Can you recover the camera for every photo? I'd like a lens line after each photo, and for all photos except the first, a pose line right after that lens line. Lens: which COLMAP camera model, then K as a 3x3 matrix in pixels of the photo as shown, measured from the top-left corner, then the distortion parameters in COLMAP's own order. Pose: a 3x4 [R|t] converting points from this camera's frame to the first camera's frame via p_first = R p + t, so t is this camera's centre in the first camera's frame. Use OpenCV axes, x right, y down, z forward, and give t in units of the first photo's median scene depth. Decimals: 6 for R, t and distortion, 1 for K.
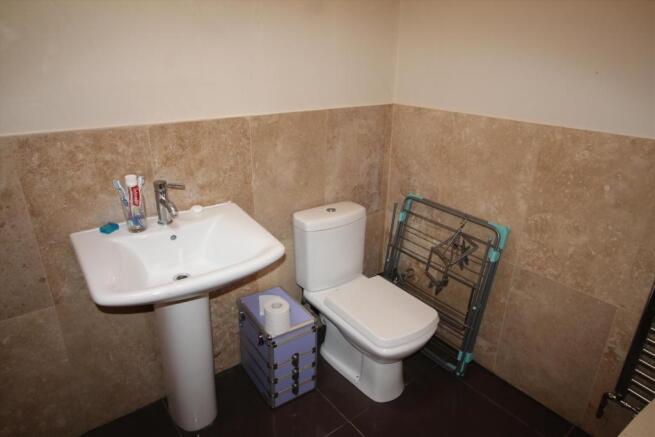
lens RADIAL K [[418.2, 0, 326.9], [0, 418.2, 219.9], [0, 0, 1]] dist [-0.001325, -0.000937]
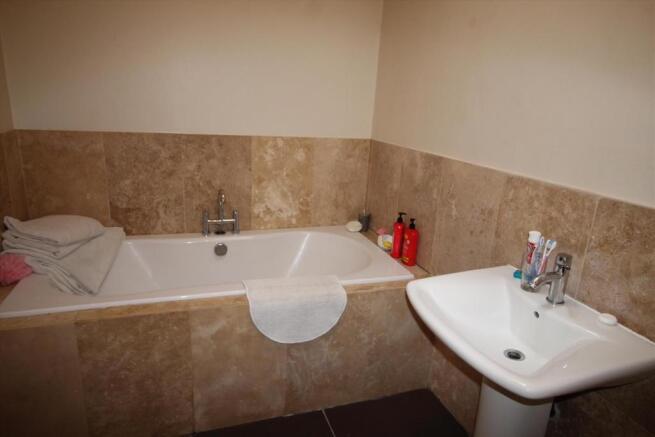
lens RADIAL K [[418.2, 0, 327.3], [0, 418.2, 217.5], [0, 0, 1]] dist [-0.001325, -0.000937]
pose [[-0.324159, 0.246432, -0.913341, 0.537532], [-0.371726, 0.854633, 0.362523, -0.295564], [0.869909, 0.457028, -0.185431, 0.711300]]
